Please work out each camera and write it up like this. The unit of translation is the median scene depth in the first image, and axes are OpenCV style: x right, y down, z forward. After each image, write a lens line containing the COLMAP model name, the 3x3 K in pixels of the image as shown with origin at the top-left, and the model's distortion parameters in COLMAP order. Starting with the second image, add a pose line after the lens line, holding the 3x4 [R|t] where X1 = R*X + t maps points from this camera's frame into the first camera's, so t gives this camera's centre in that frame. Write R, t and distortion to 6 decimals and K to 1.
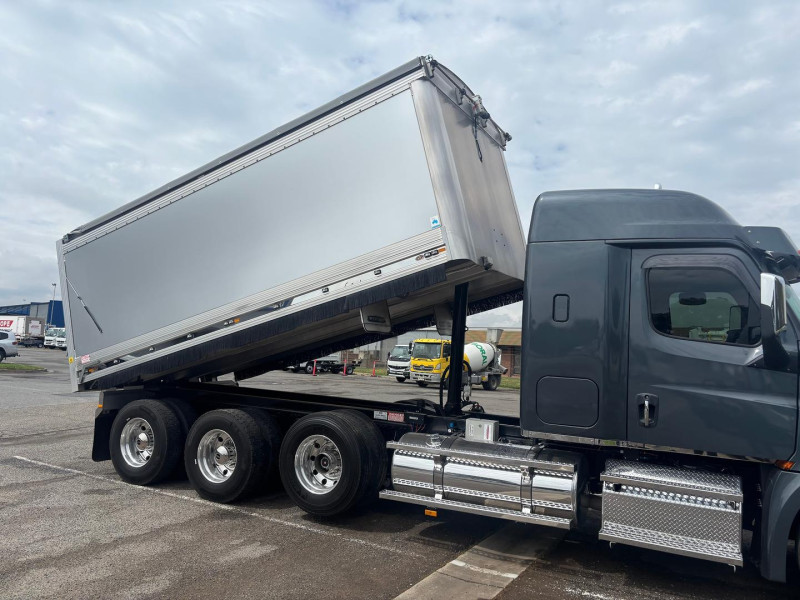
lens RADIAL K [[616.6, 0, 401.2], [0, 616.6, 295.6], [0, 0, 1]] dist [0.023111, -0.013921]
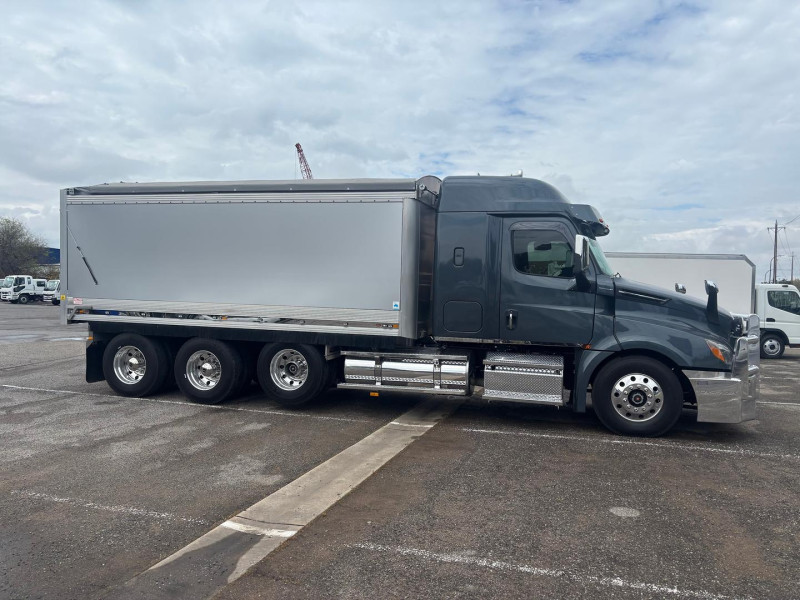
lens RADIAL K [[600.6, 0, 400.2], [0, 600.6, 289.8], [0, 0, 1]] dist [0.028783, -0.004607]
pose [[0.982017, -0.029337, 0.186498, -0.155408], [0.010884, 0.995007, 0.099208, -0.044486], [-0.188477, -0.095394, 0.977434, -0.413717]]
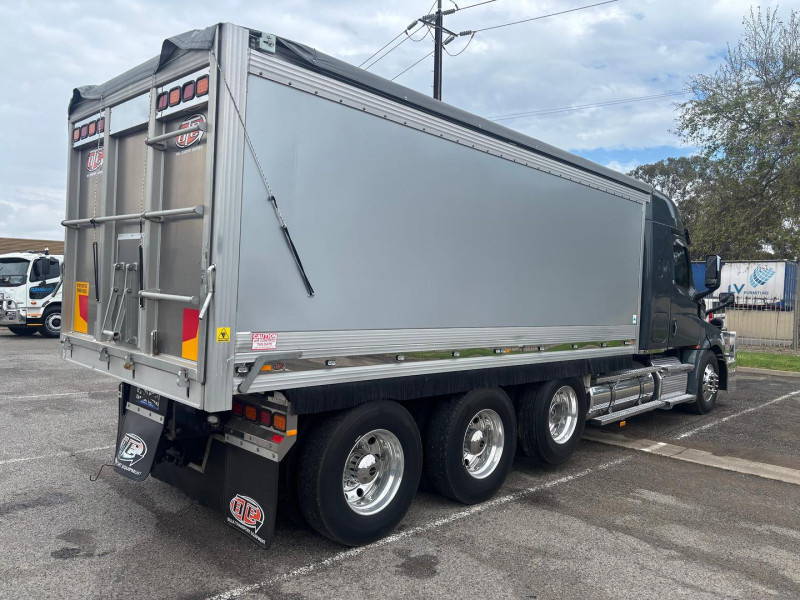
lens RADIAL K [[616.6, 0, 401.2], [0, 616.6, 295.6], [0, 0, 1]] dist [0.023111, -0.013921]
pose [[0.261762, -0.042670, 0.964189, -1.295968], [-0.104059, 0.991951, 0.072149, 0.041835], [-0.959506, -0.119219, 0.255215, 1.140489]]
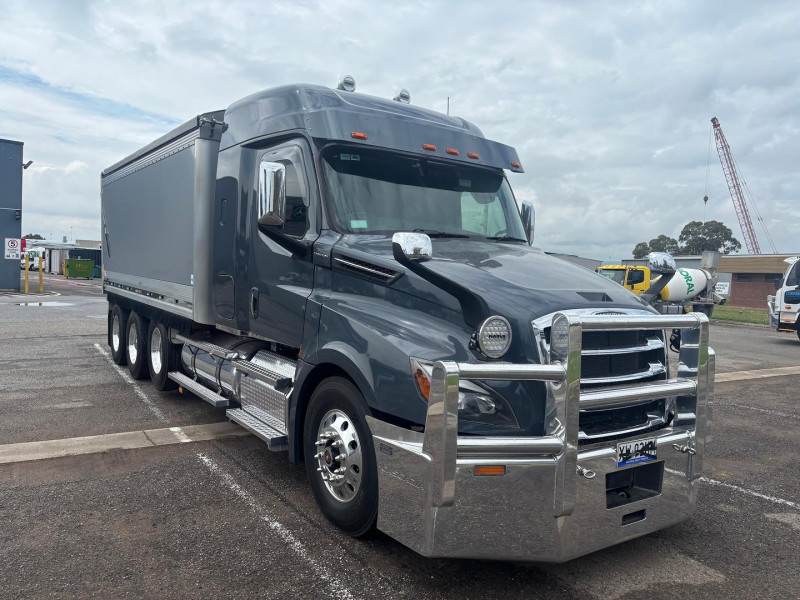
lens RADIAL K [[618.5, 0, 396.7], [0, 618.5, 319.4], [0, 0, 1]] dist [0.024792, -0.002255]
pose [[0.877272, 0.025703, -0.479304, 0.993037], [0.042773, 0.990406, 0.131400, 0.073302], [0.478084, -0.135775, 0.867757, 0.171186]]
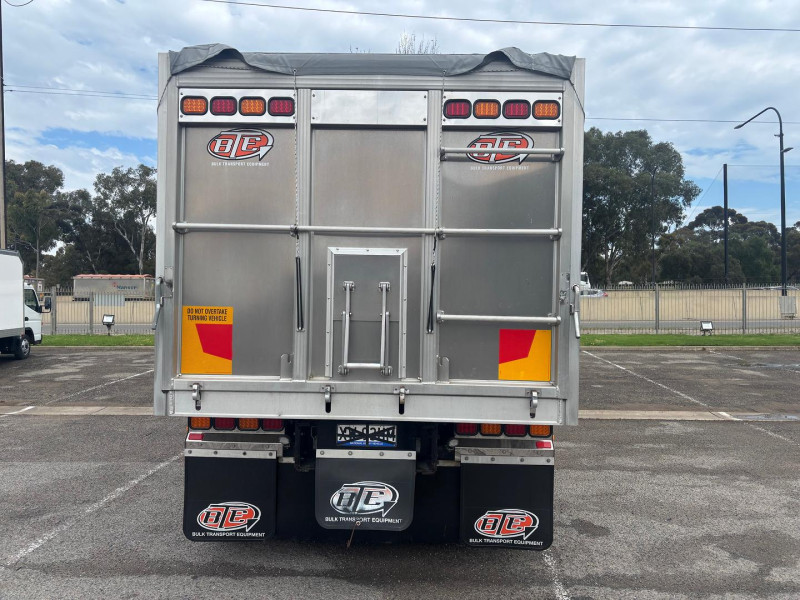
lens RADIAL K [[616.6, 0, 401.2], [0, 616.6, 295.6], [0, 0, 1]] dist [0.023111, -0.013921]
pose [[-0.466259, -0.051139, 0.883169, -1.236923], [-0.093090, 0.995621, 0.008505, 0.096397], [-0.879737, -0.078248, -0.468978, 1.919926]]
